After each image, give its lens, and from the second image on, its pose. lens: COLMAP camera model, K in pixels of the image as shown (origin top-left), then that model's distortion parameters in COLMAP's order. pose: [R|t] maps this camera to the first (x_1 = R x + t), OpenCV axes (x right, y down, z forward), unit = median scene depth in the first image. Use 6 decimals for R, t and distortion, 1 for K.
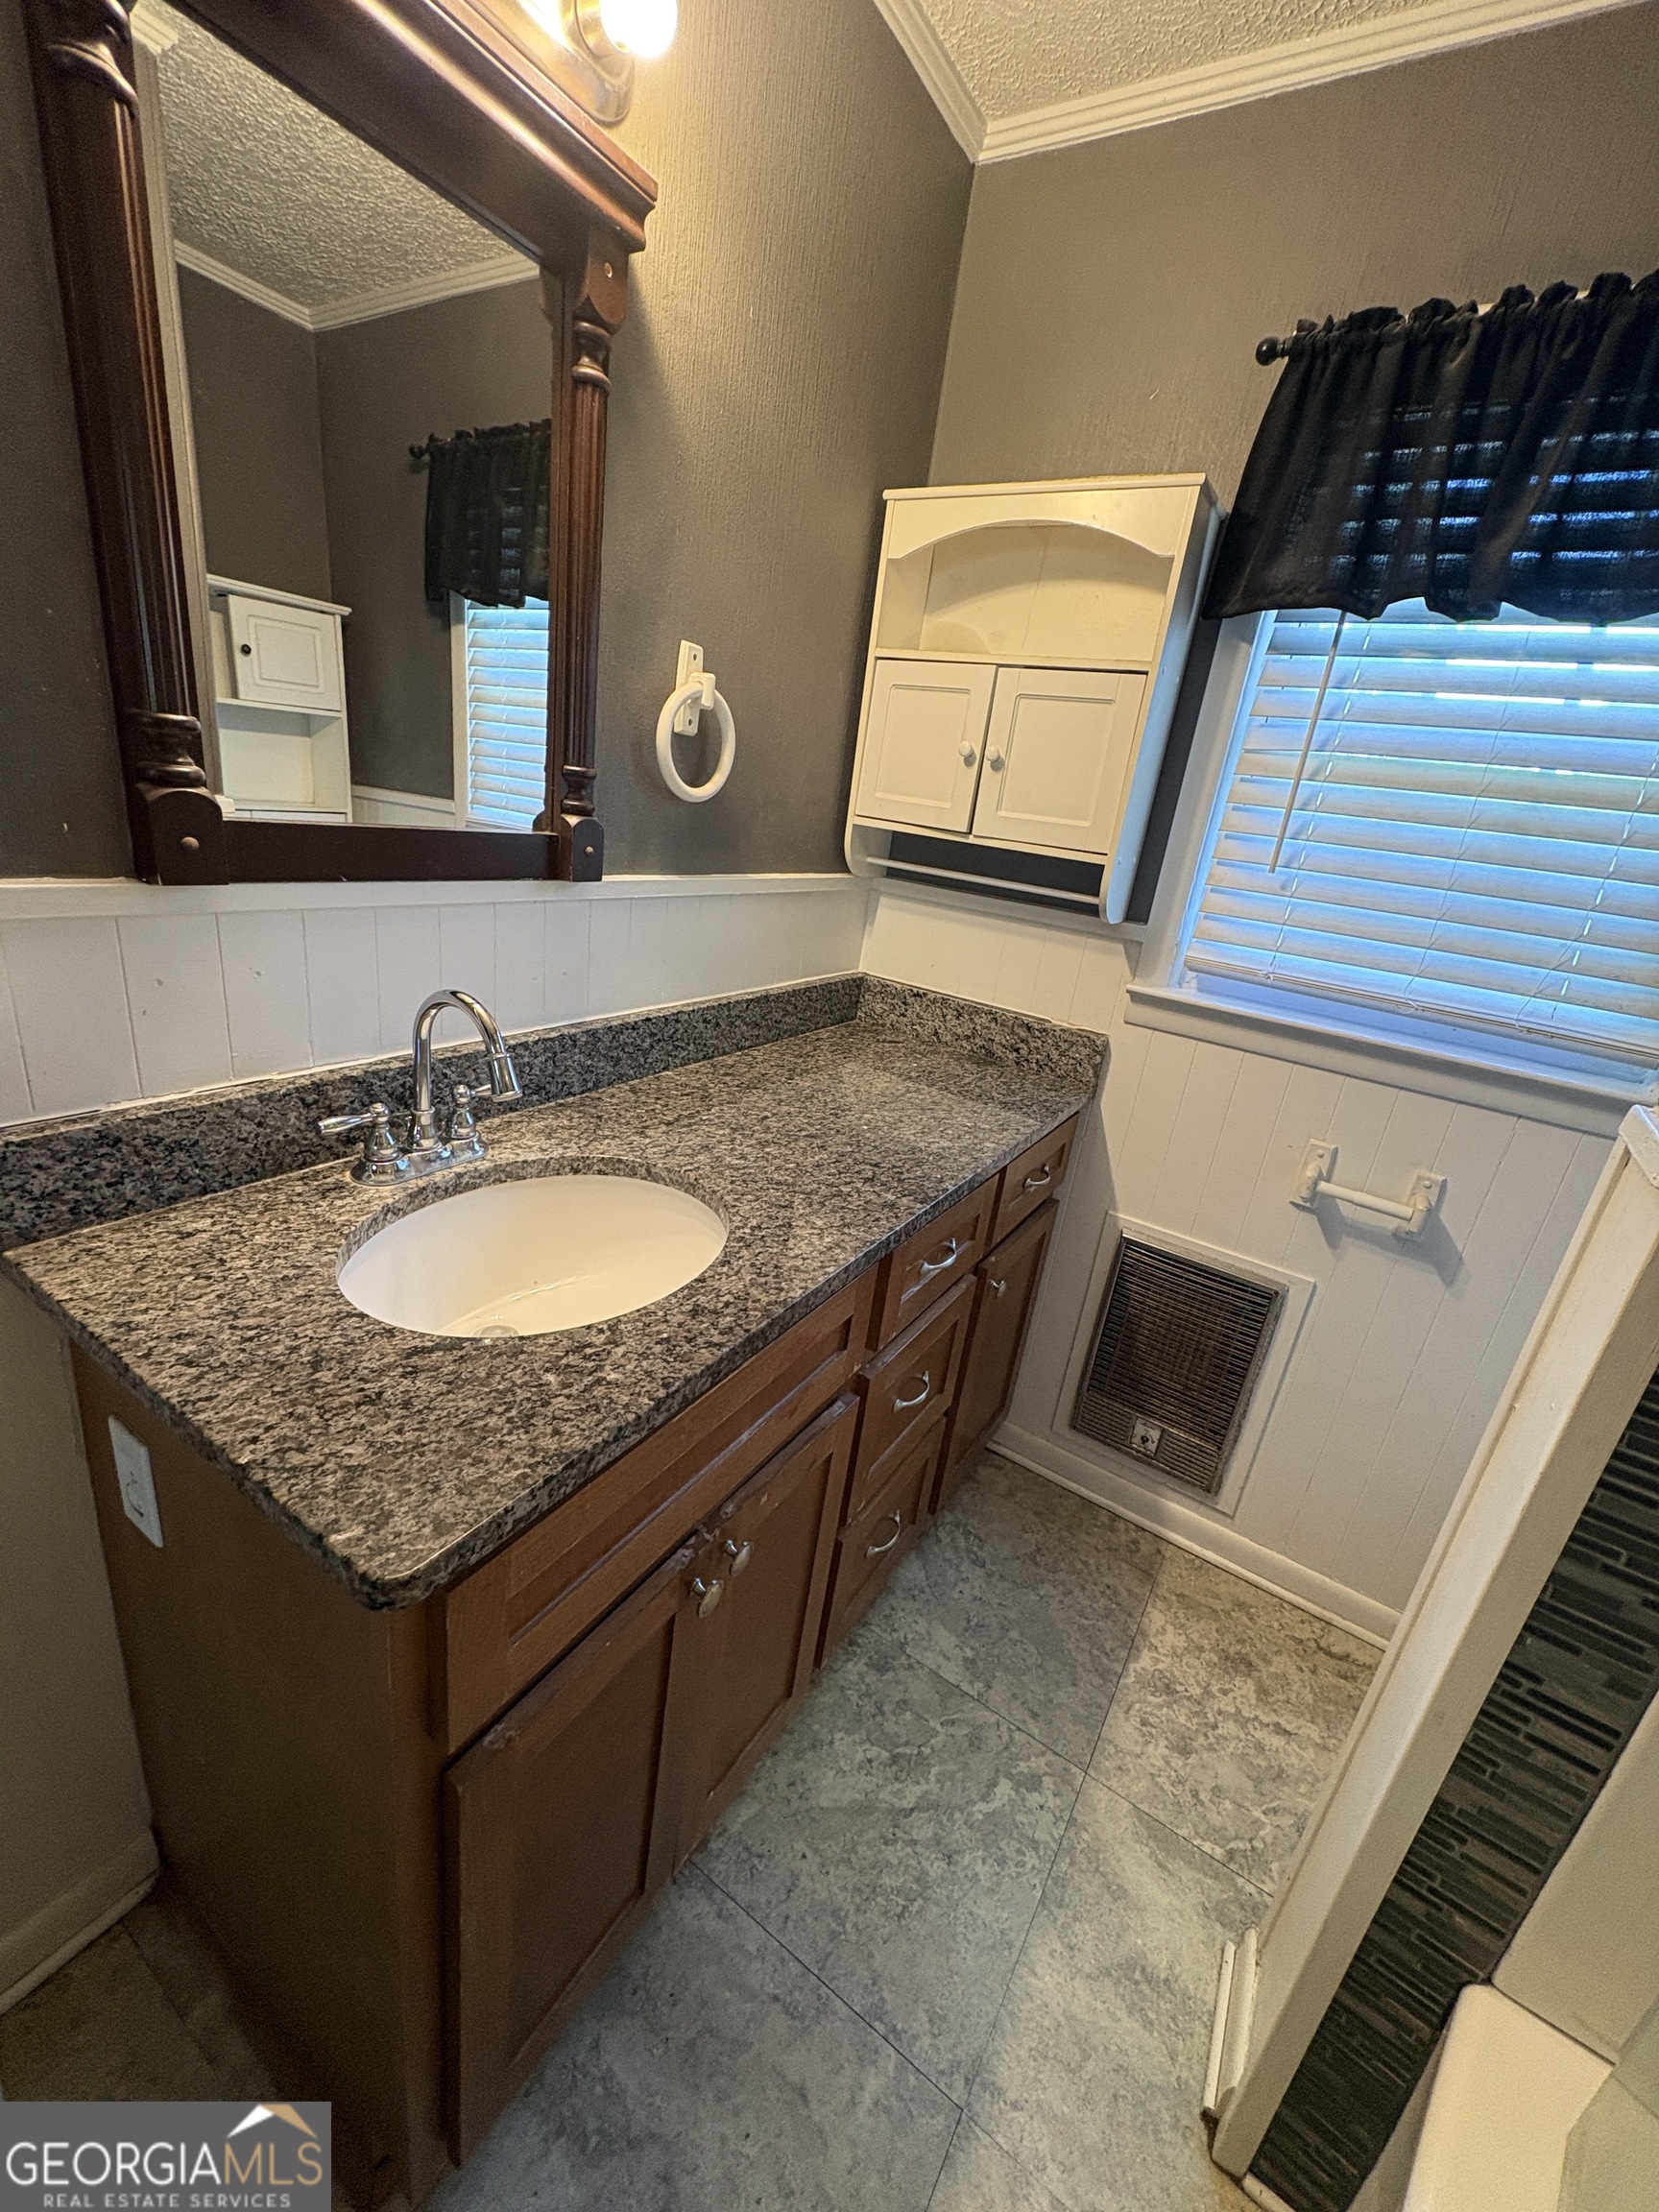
lens RADIAL K [[881.3, 0, 828.3], [0, 881.3, 1102.1], [0, 0, 1]] dist [0.000802, -0.000001]
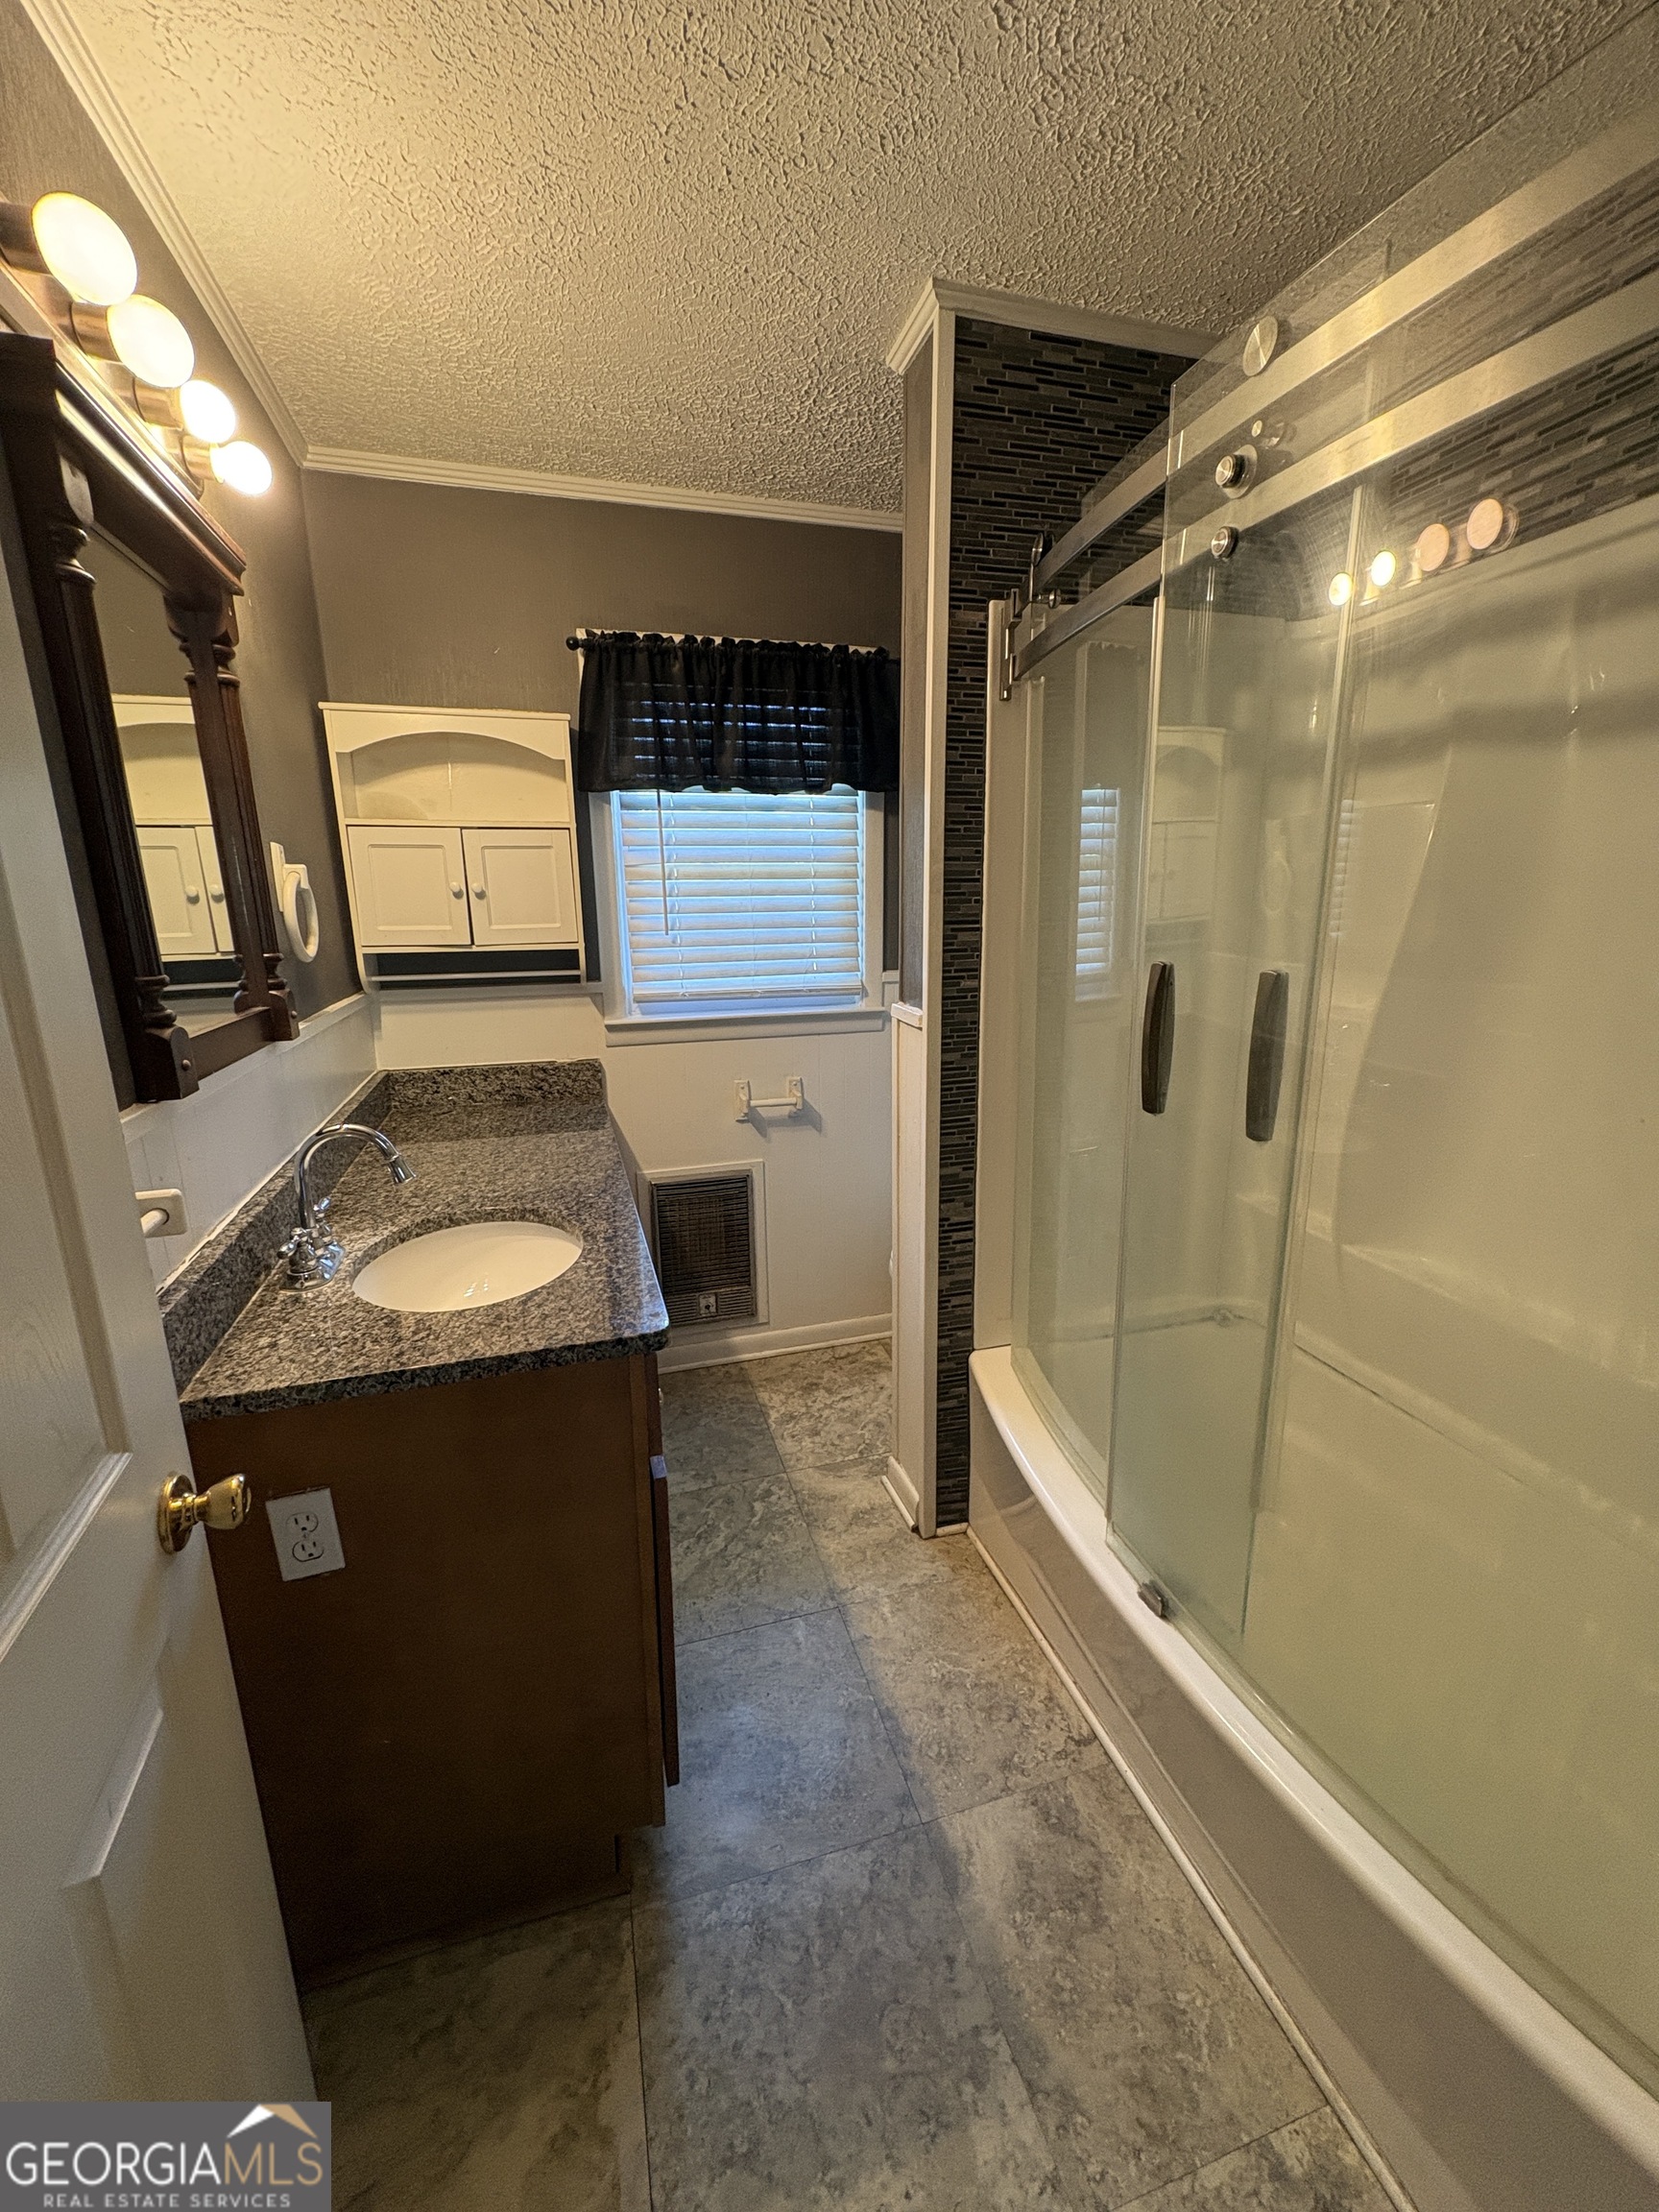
lens RADIAL K [[881.3, 0, 826.3], [0, 881.3, 1101.3], [0, 0, 1]] dist [0.000802, -0.000001]
pose [[0.643082, -0.304288, 0.702748, -0.573942], [0.342042, 0.935177, 0.091928, -0.017012], [-0.685166, 0.181252, 0.705475, -0.326102]]
